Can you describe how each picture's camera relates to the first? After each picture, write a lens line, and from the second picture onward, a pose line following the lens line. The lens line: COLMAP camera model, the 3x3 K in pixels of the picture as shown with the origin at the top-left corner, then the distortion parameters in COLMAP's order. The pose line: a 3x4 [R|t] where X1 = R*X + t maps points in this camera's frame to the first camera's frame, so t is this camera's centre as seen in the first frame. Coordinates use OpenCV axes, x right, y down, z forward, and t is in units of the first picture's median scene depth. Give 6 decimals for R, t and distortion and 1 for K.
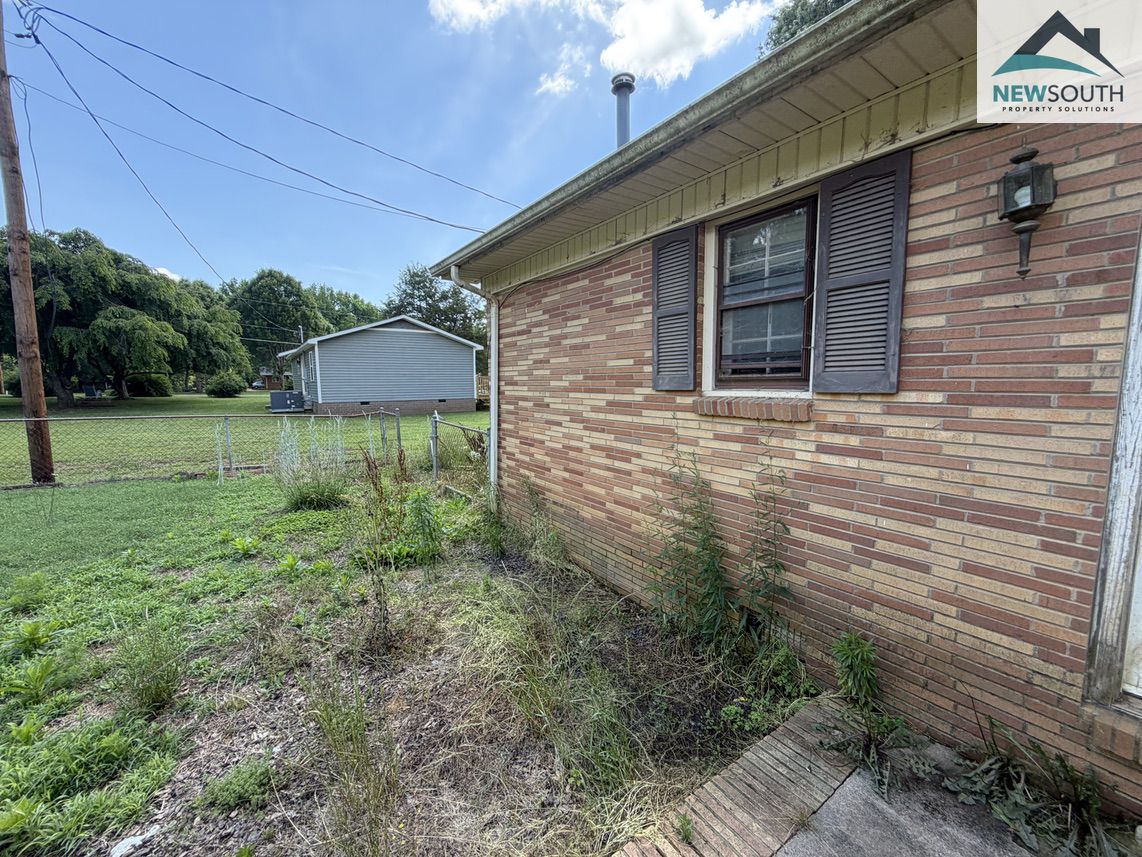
lens RADIAL K [[456.2, 0, 566.3], [0, 456.2, 428.5], [0, 0, 1]] dist [0.001234, 0.000004]
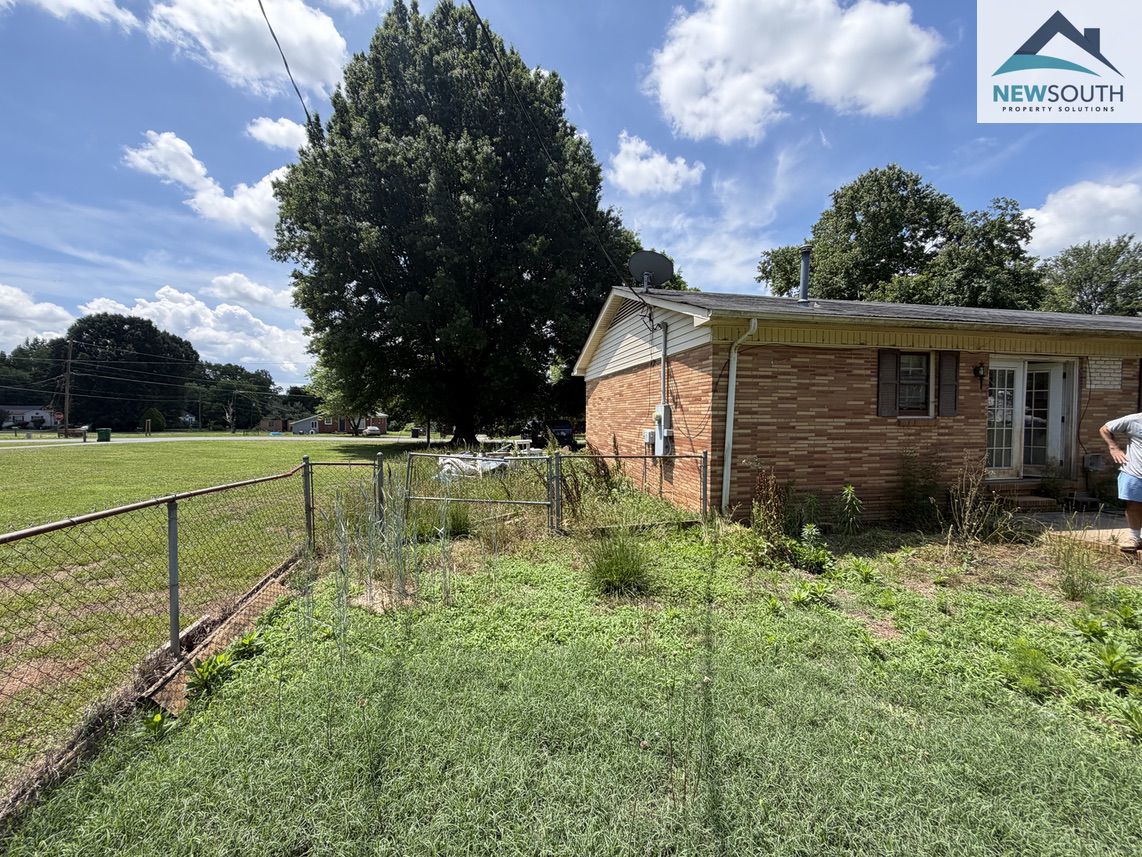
lens RADIAL K [[456.2, 0, 566.3], [0, 456.2, 428.5], [0, 0, 1]] dist [0.001234, 0.000004]
pose [[0.405832, -0.019637, 0.913737, -2.057835], [0.089993, 0.995769, -0.018571, -0.103185], [-0.909506, 0.089767, 0.405882, 1.268280]]
